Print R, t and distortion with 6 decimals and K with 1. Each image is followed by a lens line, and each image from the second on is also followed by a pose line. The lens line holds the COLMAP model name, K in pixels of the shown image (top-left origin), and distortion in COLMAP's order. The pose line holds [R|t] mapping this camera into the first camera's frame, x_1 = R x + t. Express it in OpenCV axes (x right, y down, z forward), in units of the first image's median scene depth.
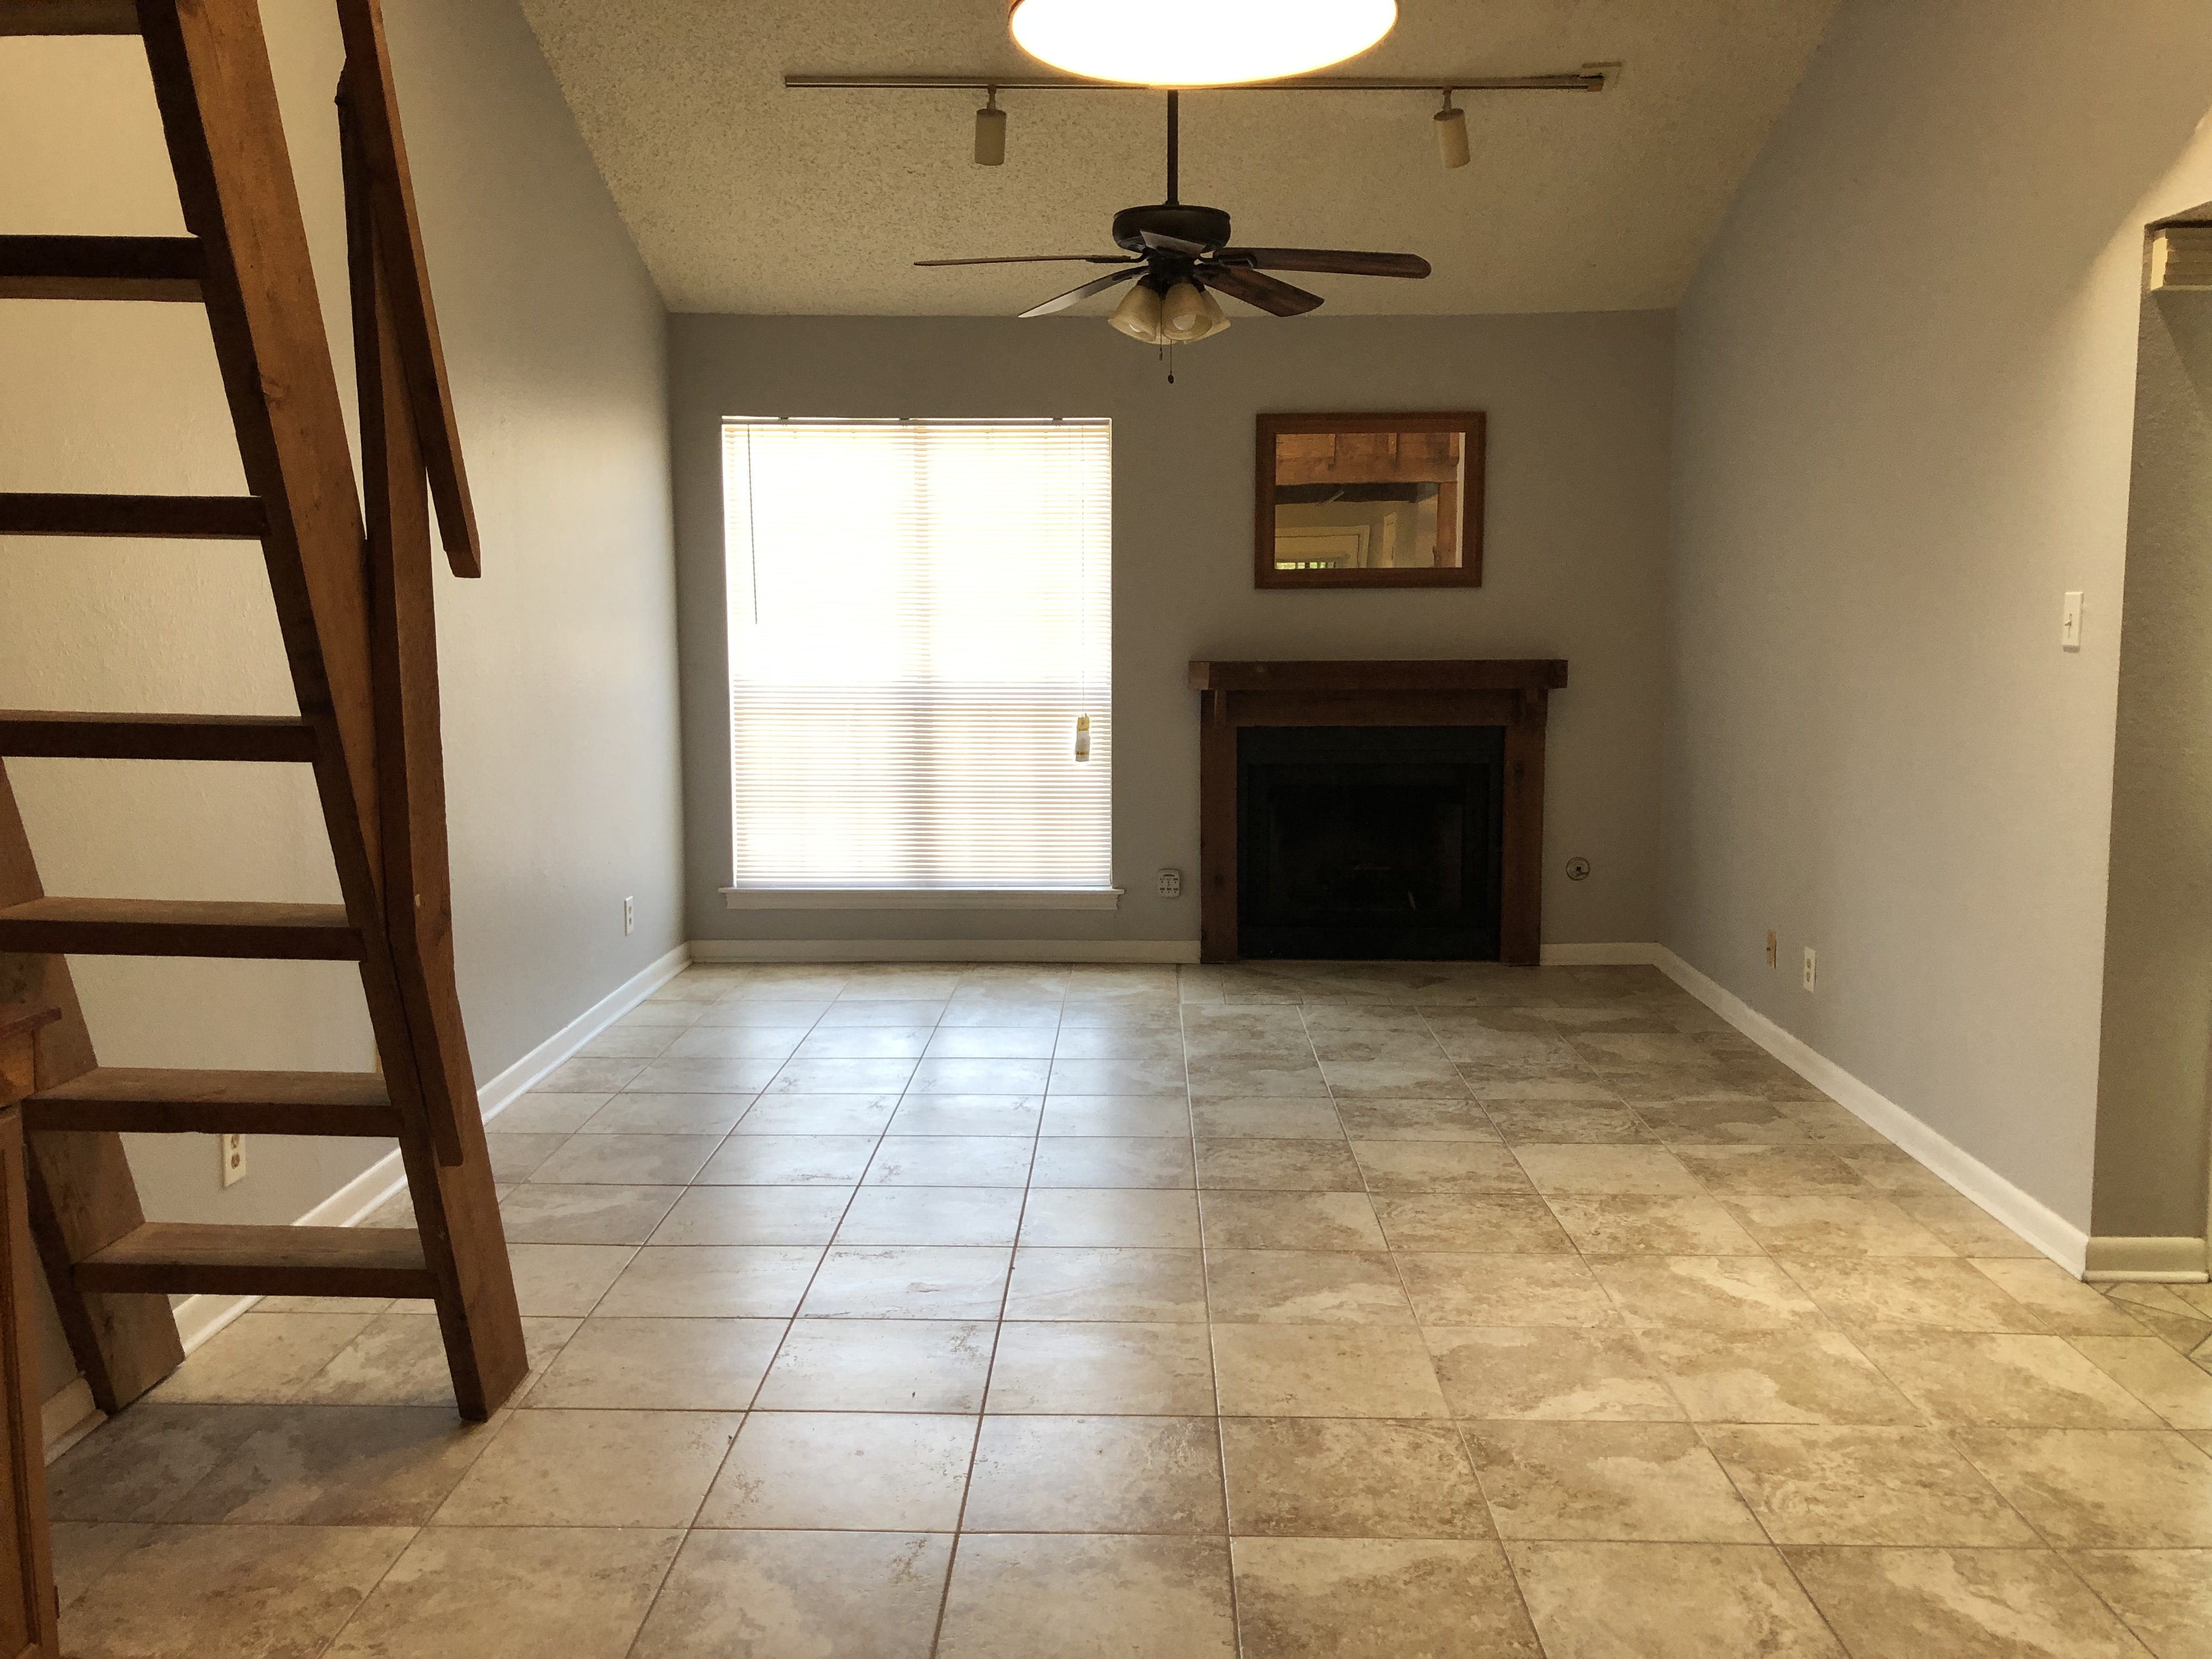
lens RADIAL K [[1810.5, 0, 1104.7], [0, 1810.5, 803.4], [0, 0, 1]] dist [0.034142, -0.041259]
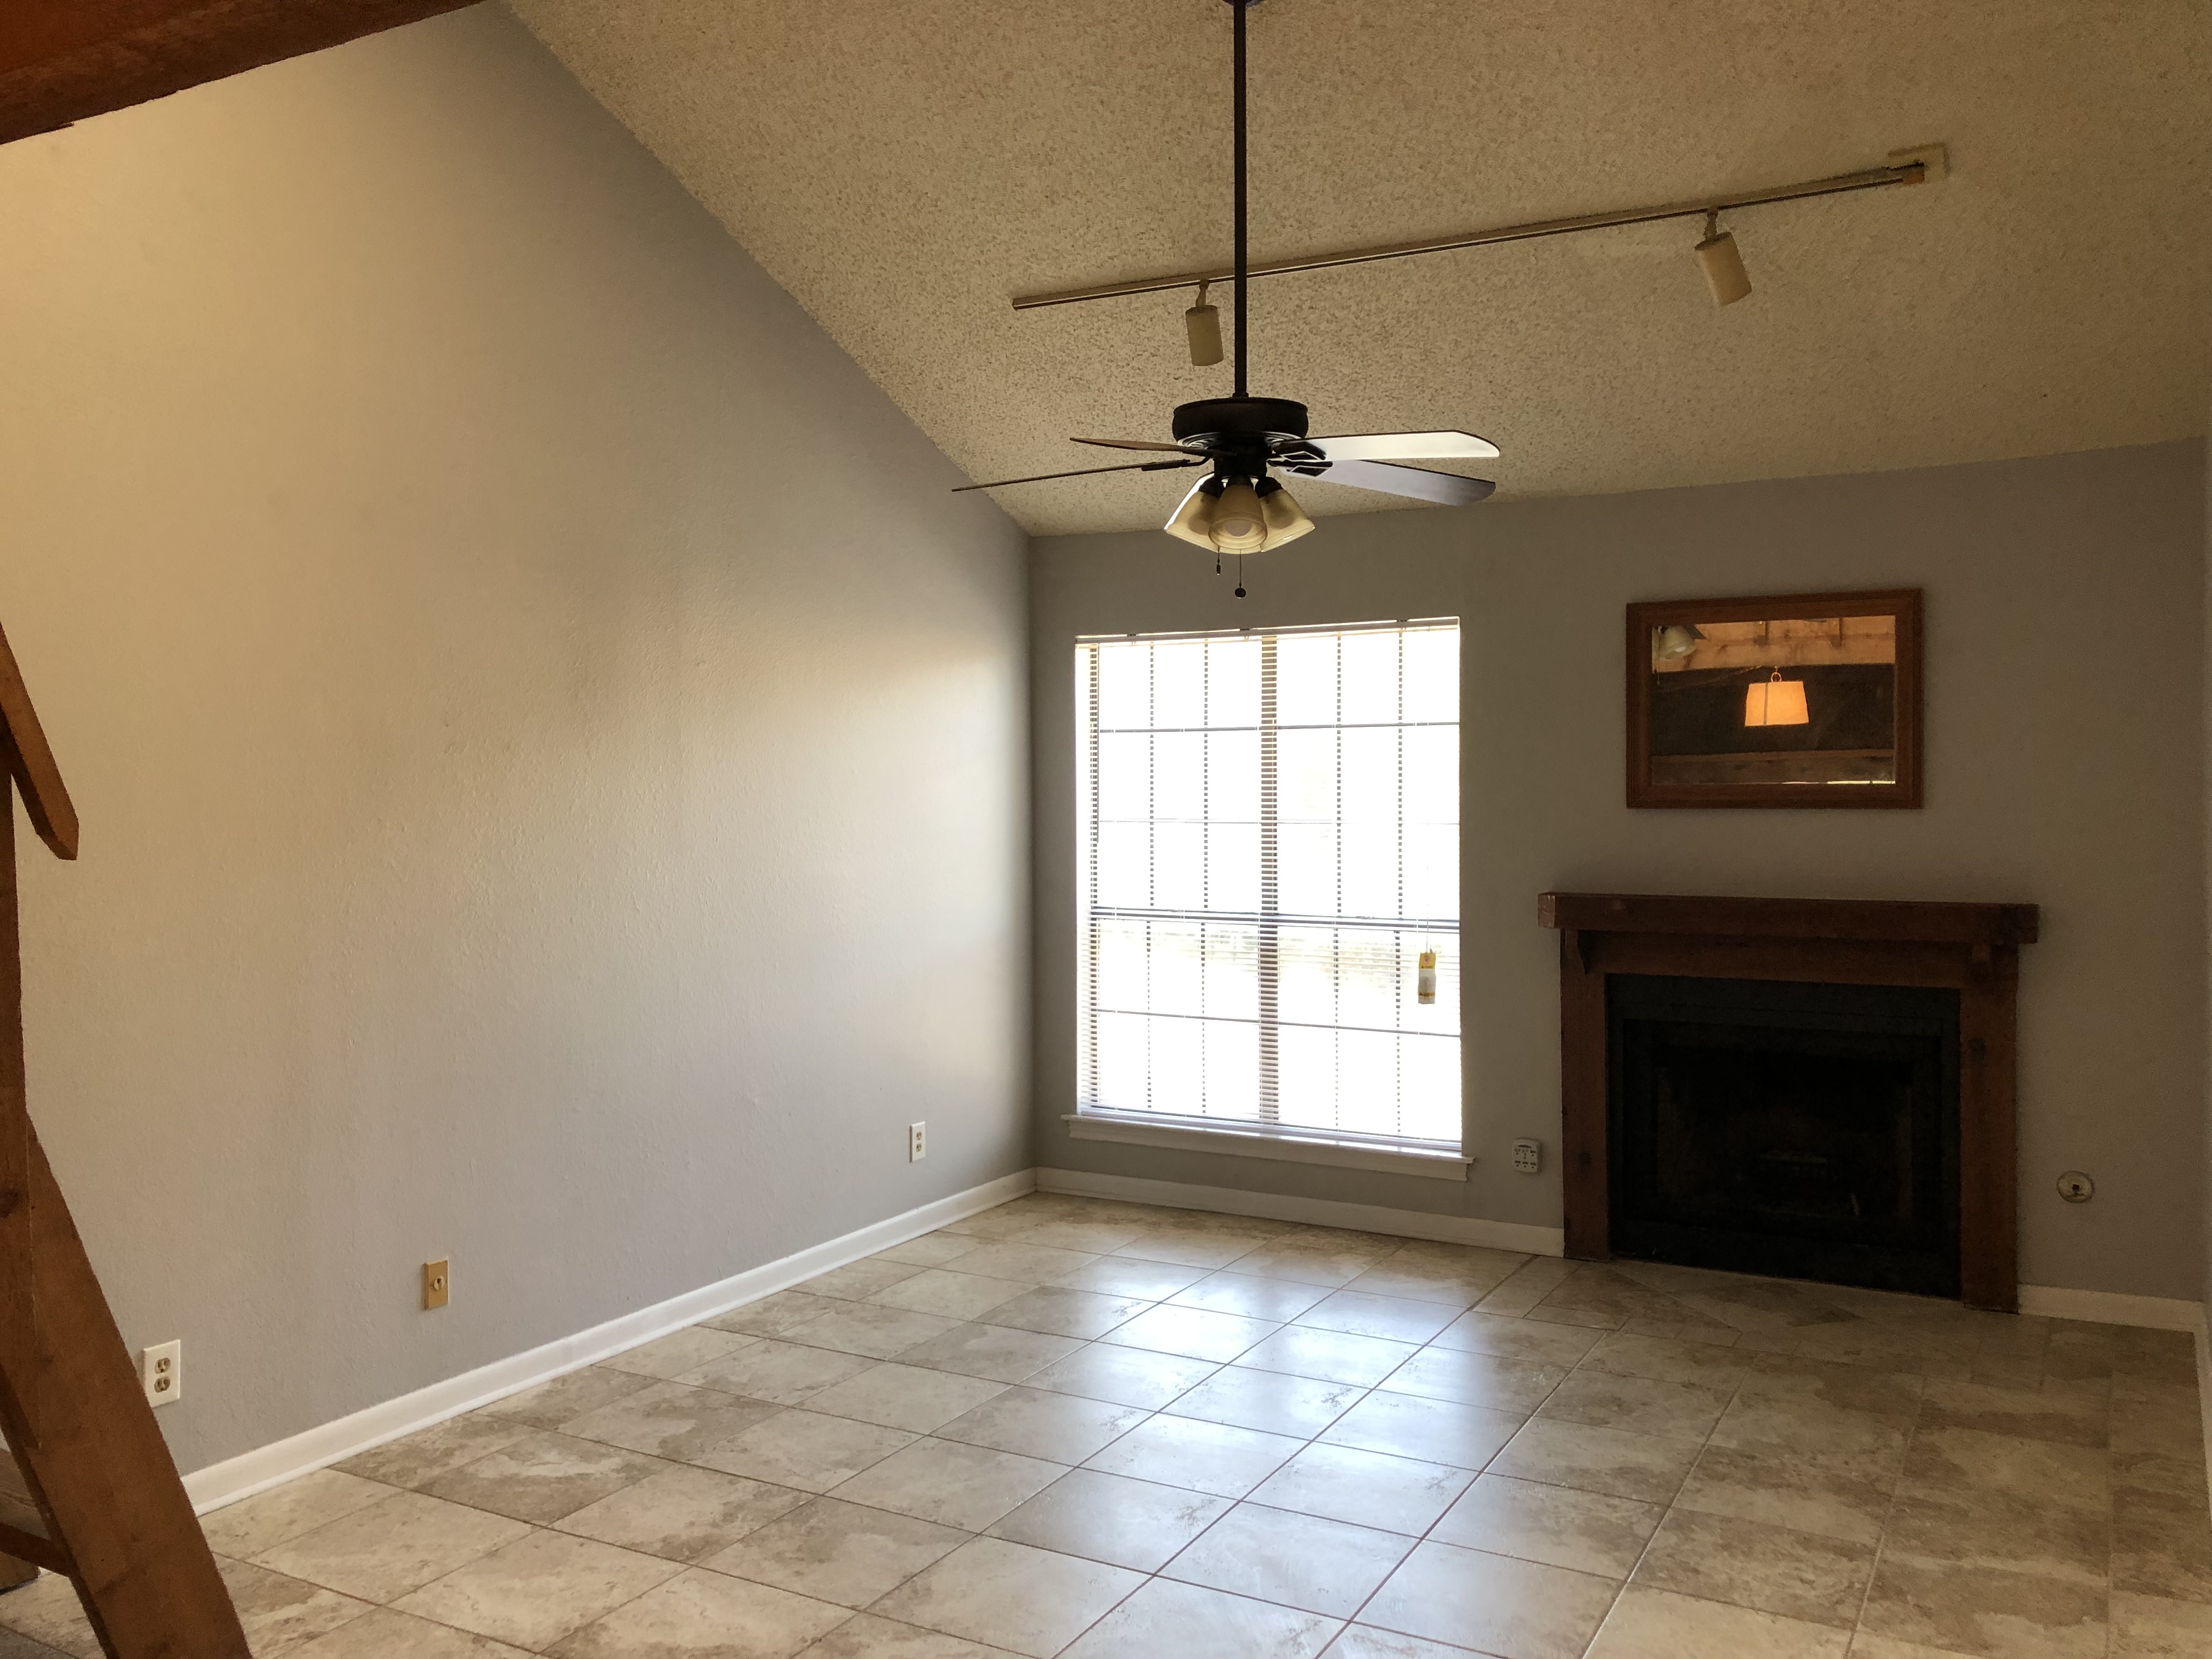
lens RADIAL K [[1812.7, 0, 1102.1], [0, 1812.7, 808.2], [0, 0, 1]] dist [0.069000, -0.063395]
pose [[0.890438, 0.003823, -0.455089, 0.313581], [-0.046066, 0.995586, -0.081770, -0.047972], [0.452767, 0.093775, 0.886684, 0.175914]]
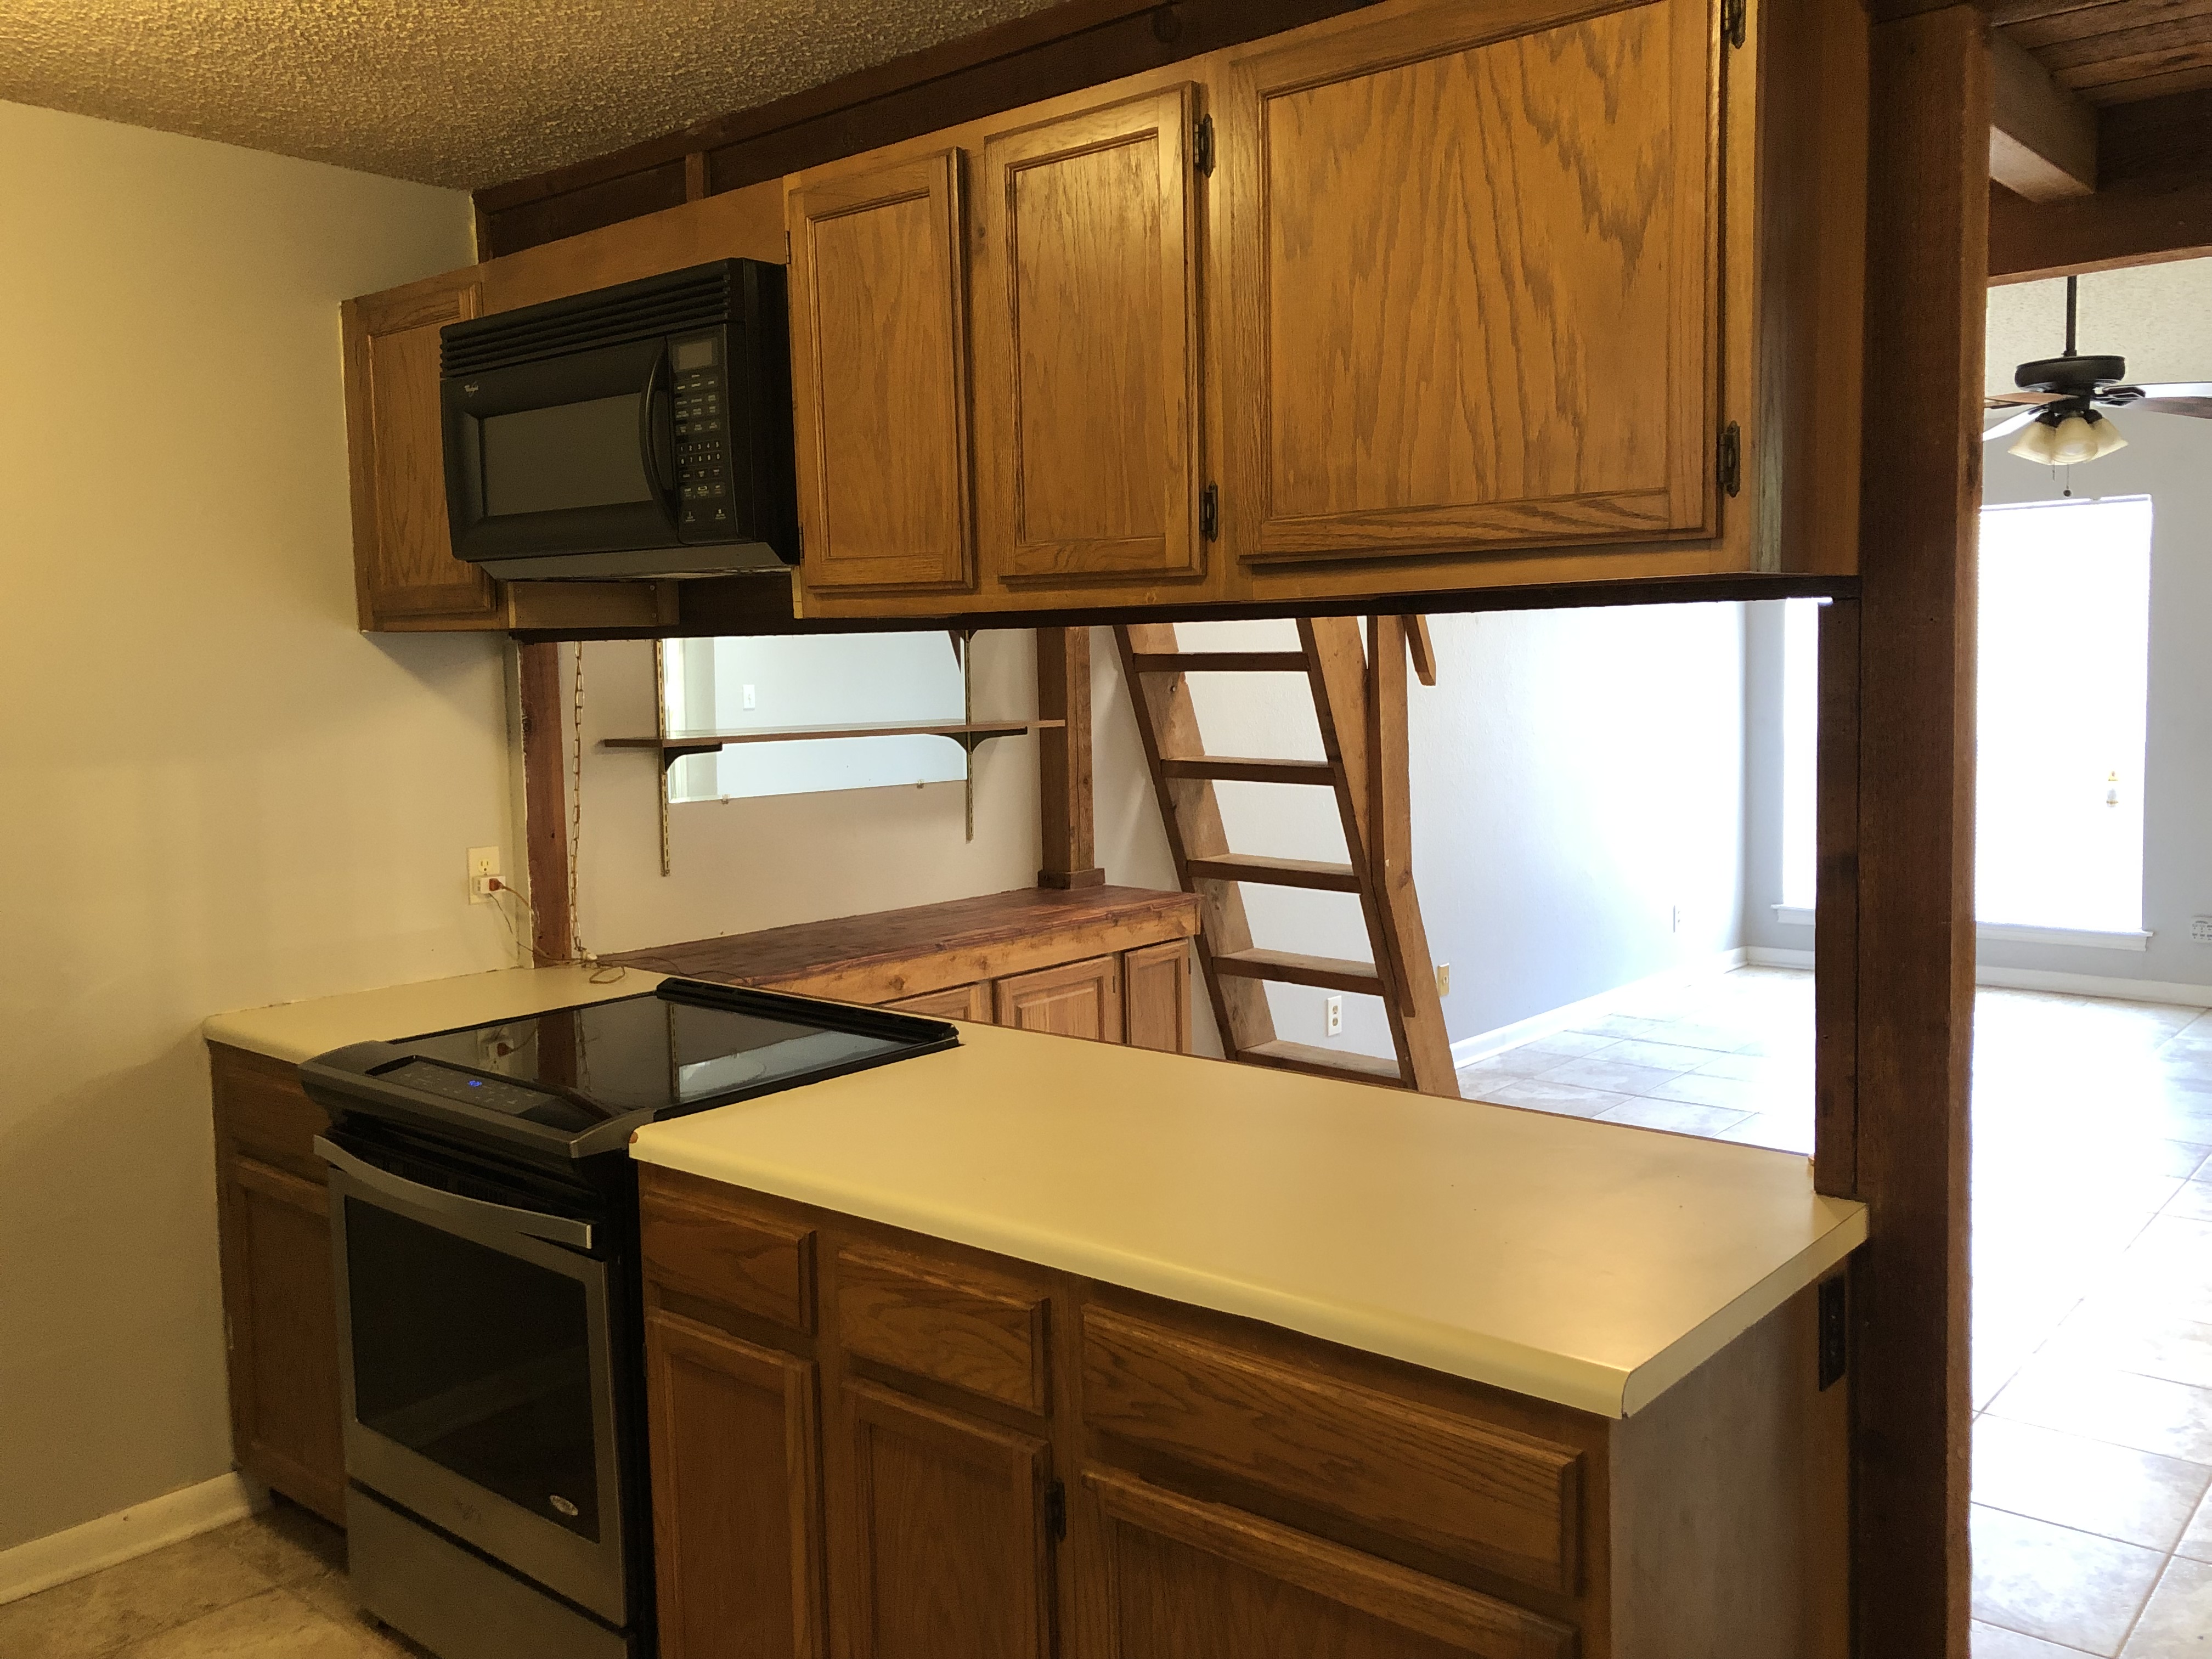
lens RADIAL K [[1853.9, 0, 1106.0], [0, 1853.9, 829.5], [0, 0, 1]] dist [0.008469, 0.009351]
pose [[0.769531, 0.042681, -0.637182, 0.288861], [-0.047646, 0.998820, 0.009363, 0.007358], [0.636830, 0.023154, 0.770656, -0.302853]]
